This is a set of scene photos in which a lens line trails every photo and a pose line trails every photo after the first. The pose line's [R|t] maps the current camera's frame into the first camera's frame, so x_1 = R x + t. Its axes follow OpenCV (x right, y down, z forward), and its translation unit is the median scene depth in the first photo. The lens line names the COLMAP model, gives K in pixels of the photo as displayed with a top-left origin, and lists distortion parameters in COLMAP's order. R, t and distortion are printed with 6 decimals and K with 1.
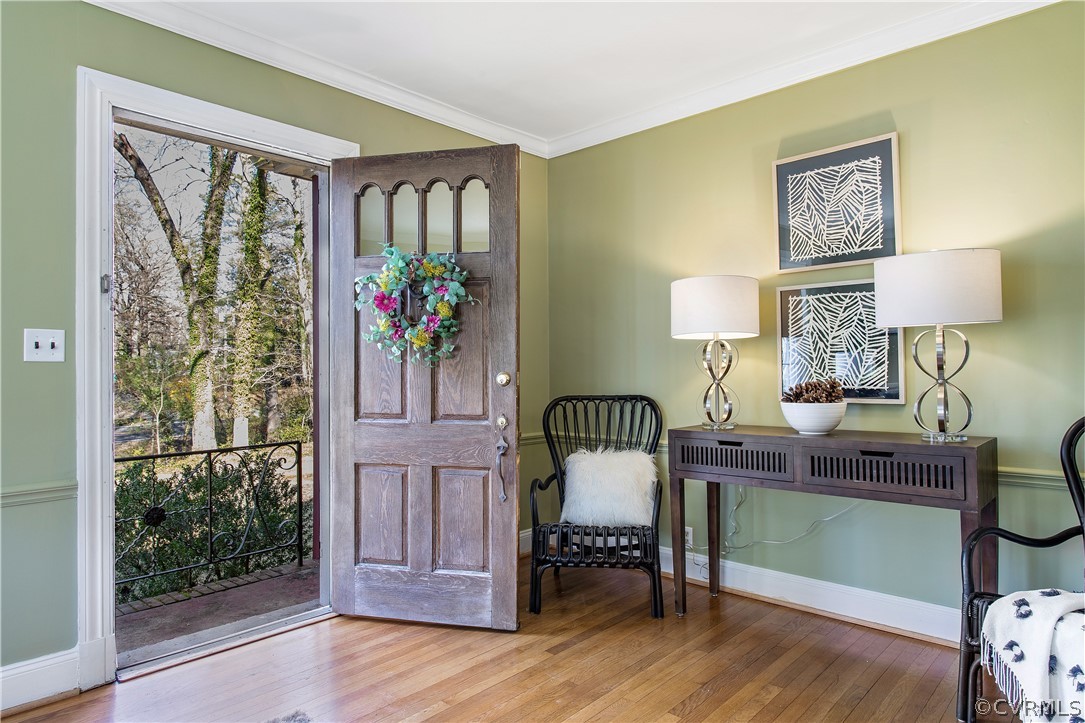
lens RADIAL K [[640.3, 0, 542.5], [0, 640.3, 361.5], [0, 0, 1]] dist [0.003697, 0.000547]
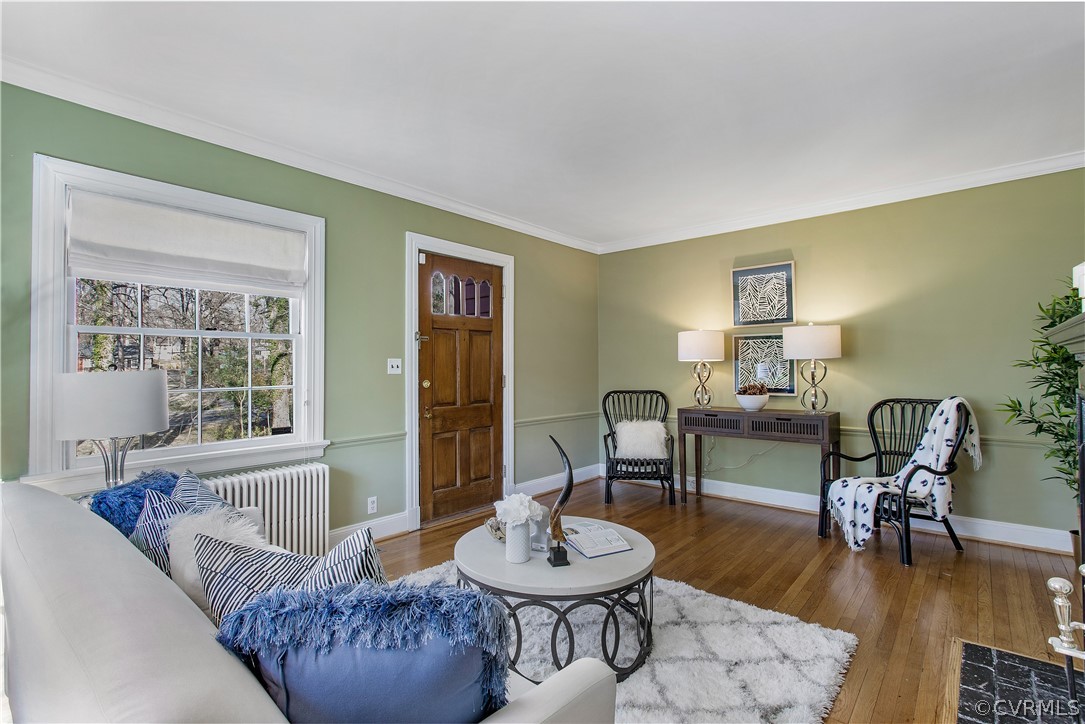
lens RADIAL K [[514.0, 0, 538.7], [0, 514.0, 362.1], [0, 0, 1]] dist [0.002040, -0.000072]
pose [[0.999078, 0.006340, 0.042461, -0.298584], [-0.006469, 0.999975, 0.002918, -0.037180], [-0.042441, -0.003190, 0.999094, -0.549094]]
